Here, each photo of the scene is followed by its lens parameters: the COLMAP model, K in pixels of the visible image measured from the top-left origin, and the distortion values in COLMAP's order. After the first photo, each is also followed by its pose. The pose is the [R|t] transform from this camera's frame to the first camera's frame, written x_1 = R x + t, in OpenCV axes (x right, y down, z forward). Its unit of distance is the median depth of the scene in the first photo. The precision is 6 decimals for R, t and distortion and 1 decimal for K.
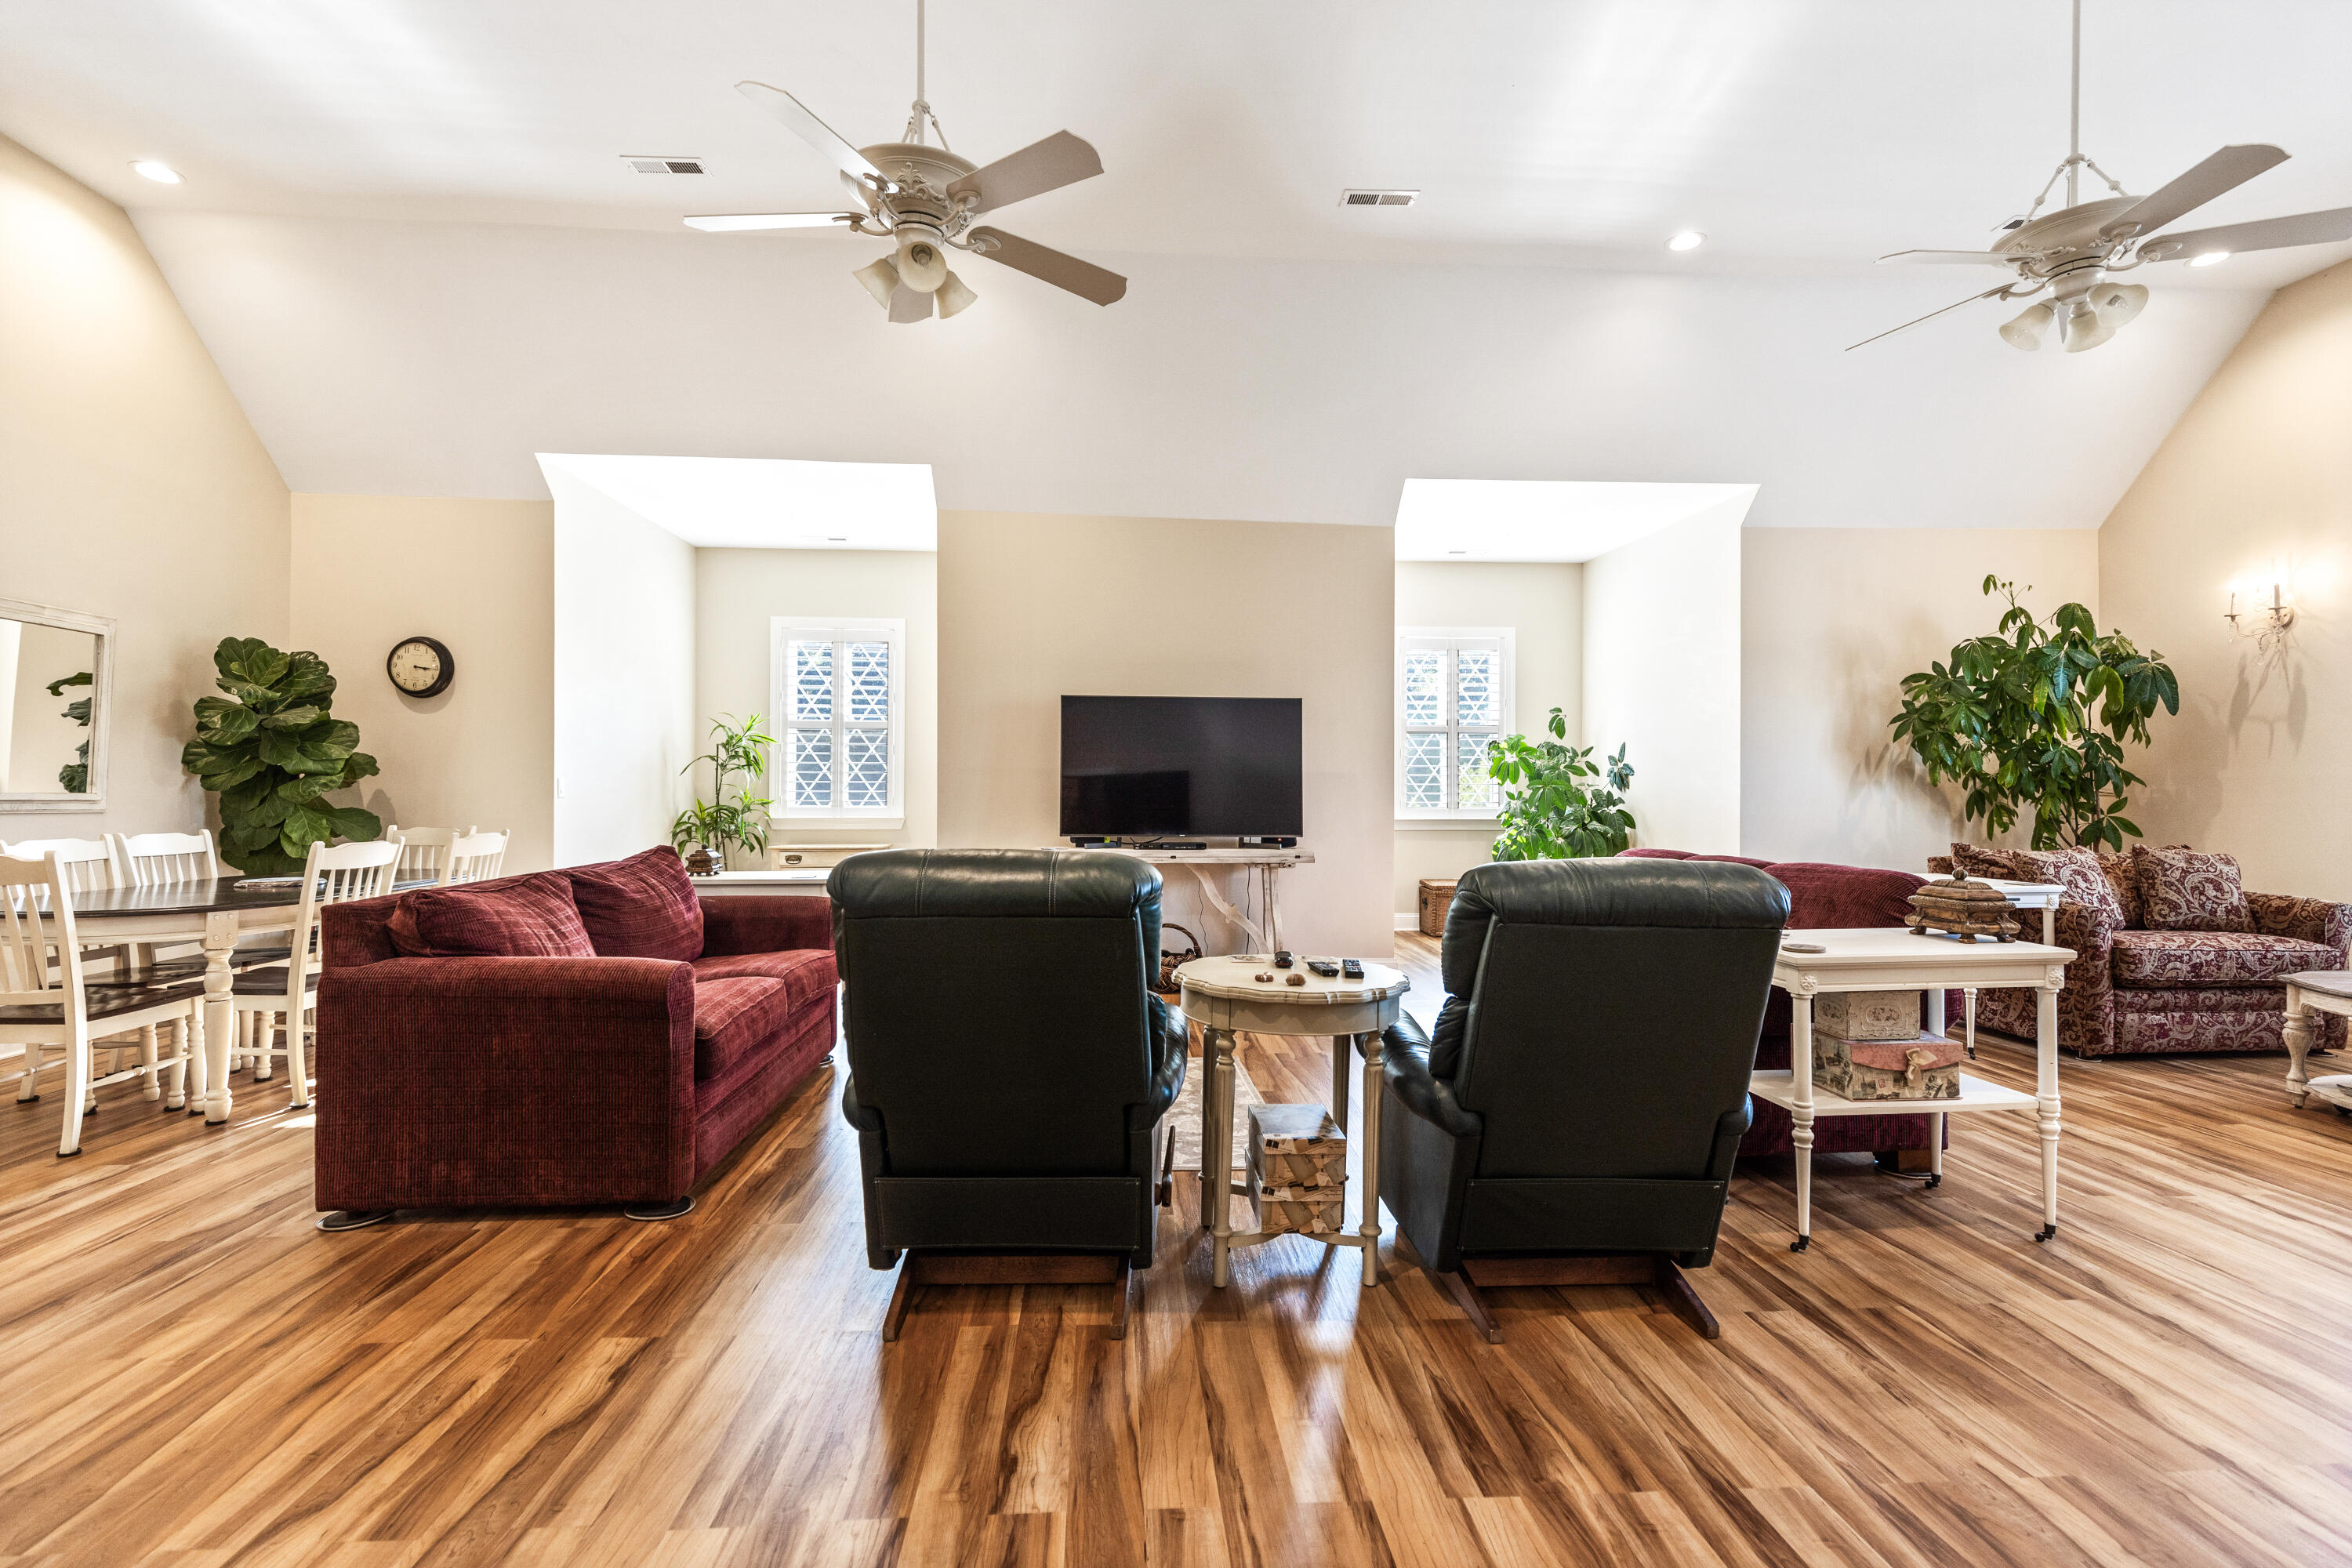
lens RADIAL K [[1093.2, 0, 1174.2], [0, 1093.2, 782.8], [0, 0, 1]] dist [0.016130, -0.004597]
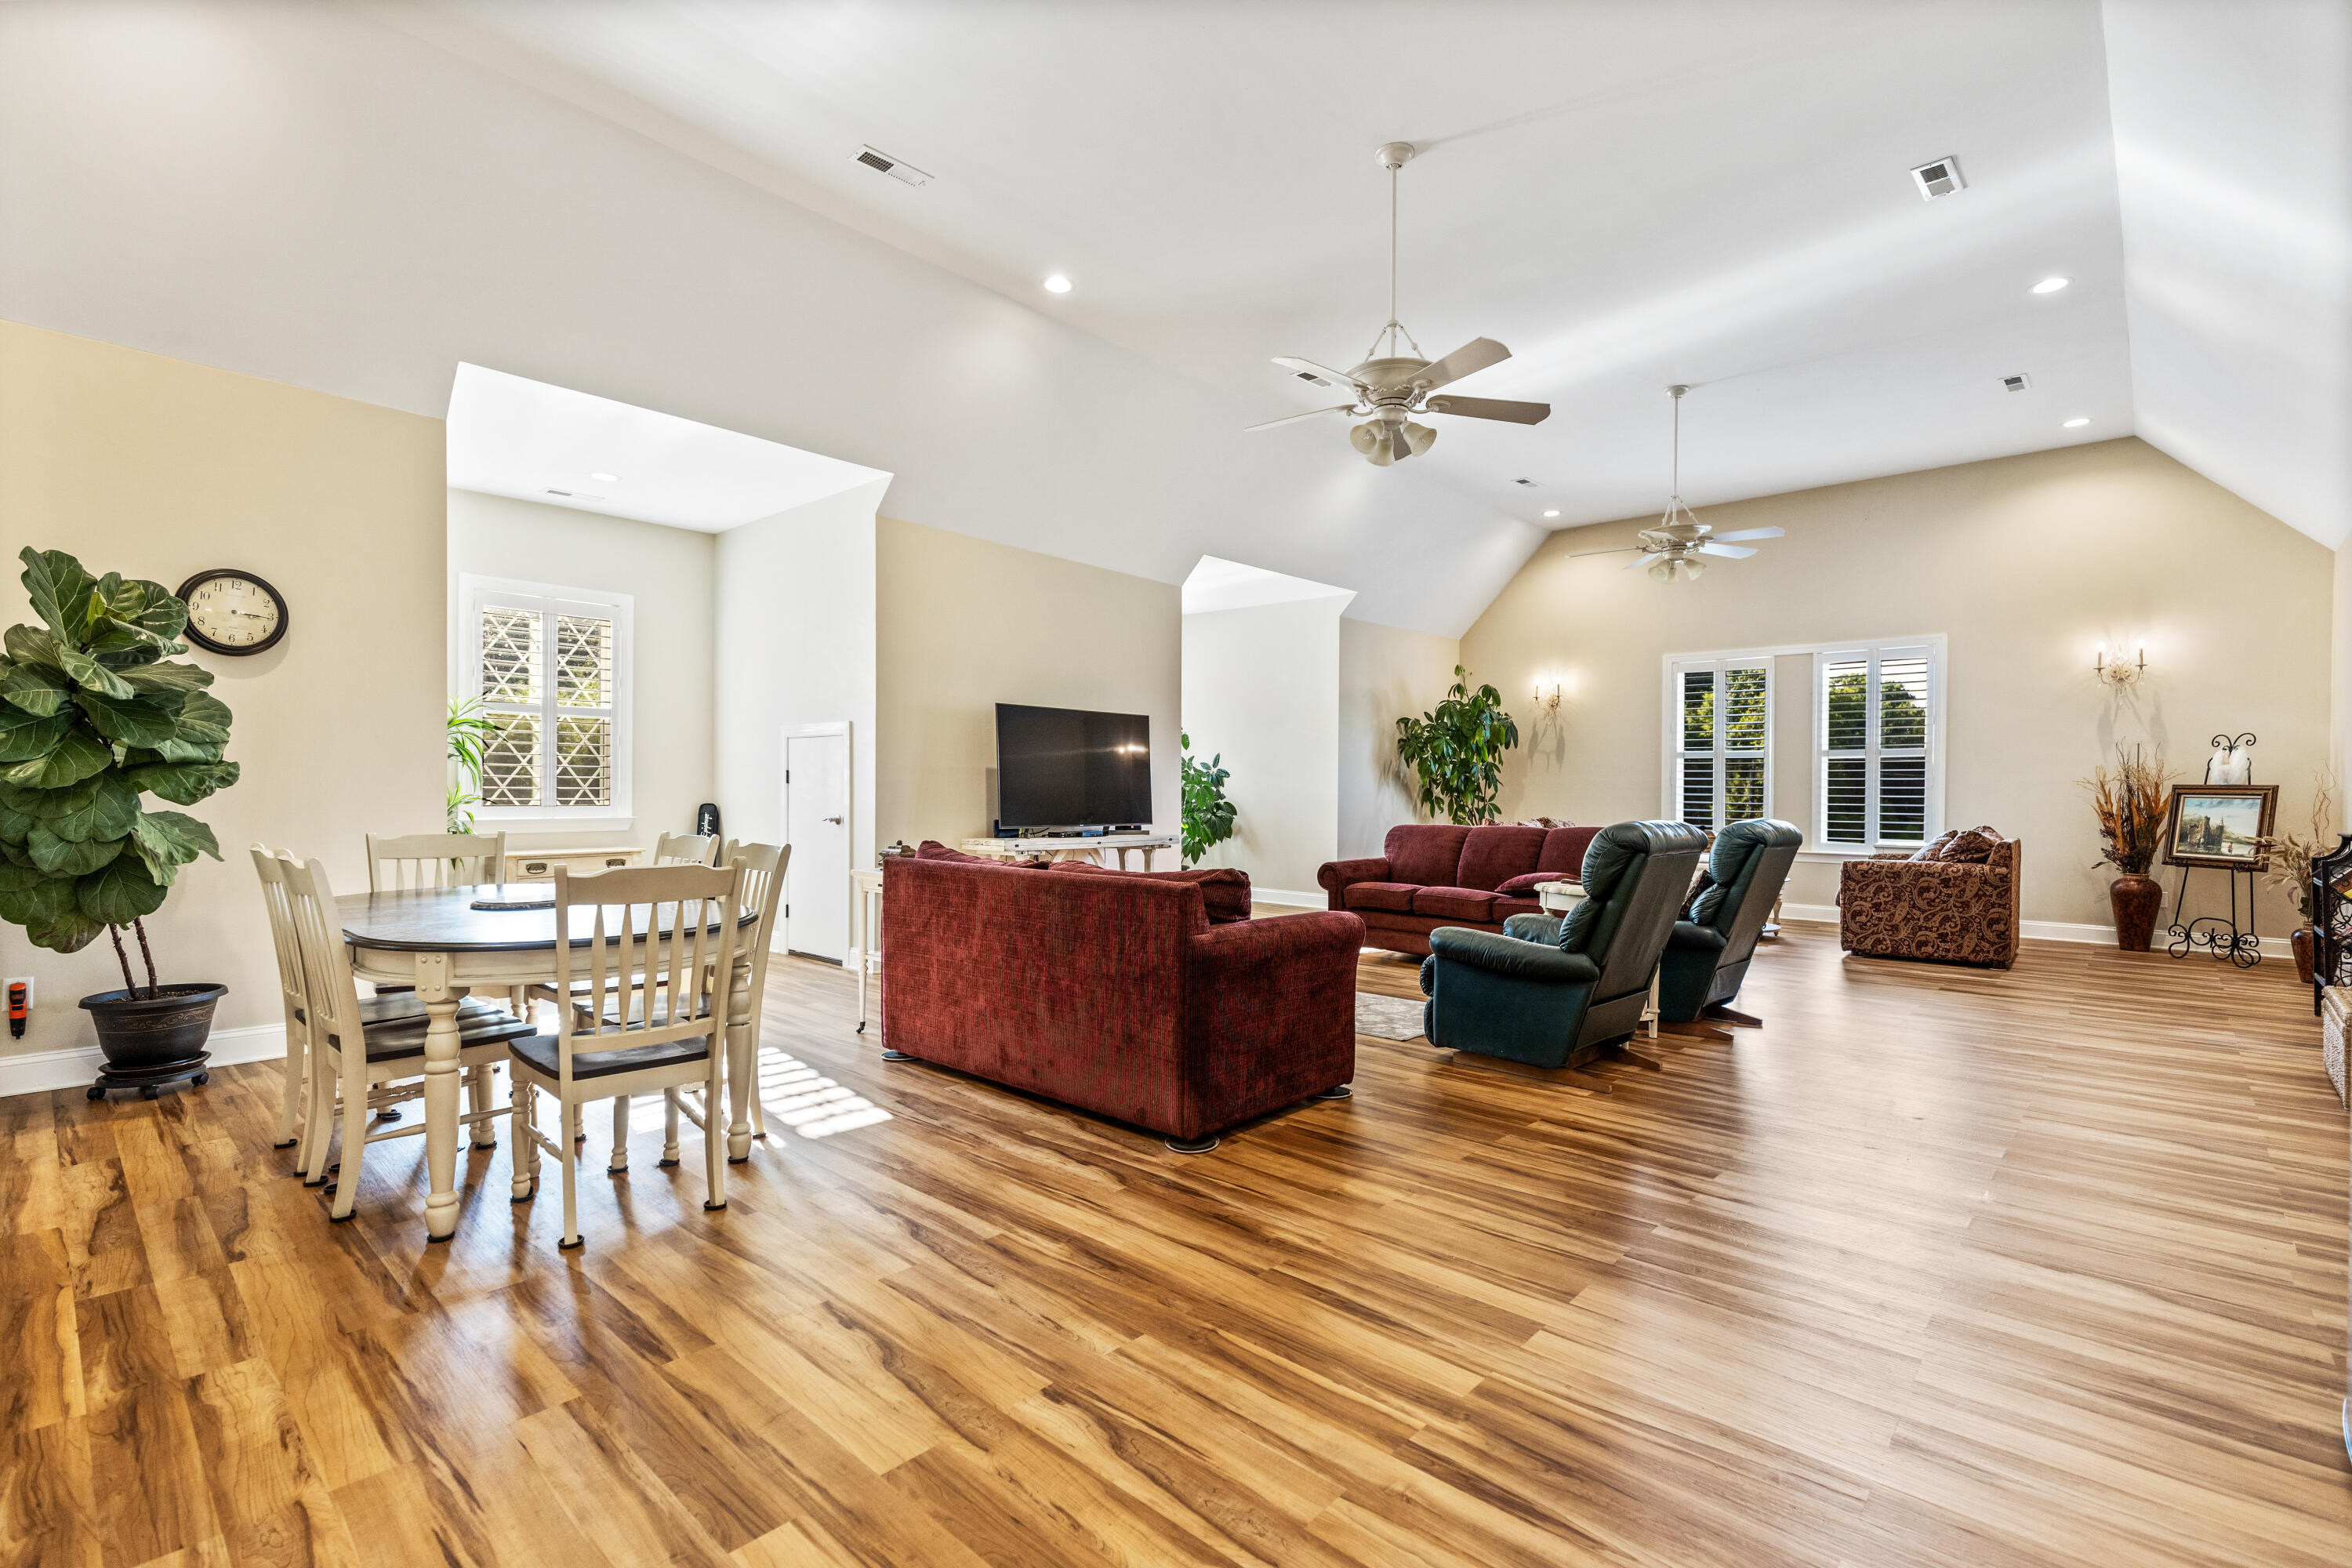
lens RADIAL K [[1093.2, 0, 1134.8], [0, 1093.2, 799.6], [0, 0, 1]] dist [0.016130, -0.004597]
pose [[0.724005, -0.006413, 0.689765, -0.760398], [-0.006764, 0.999843, 0.016396, -0.000435], [-0.689761, -0.016536, 0.723848, 0.086326]]
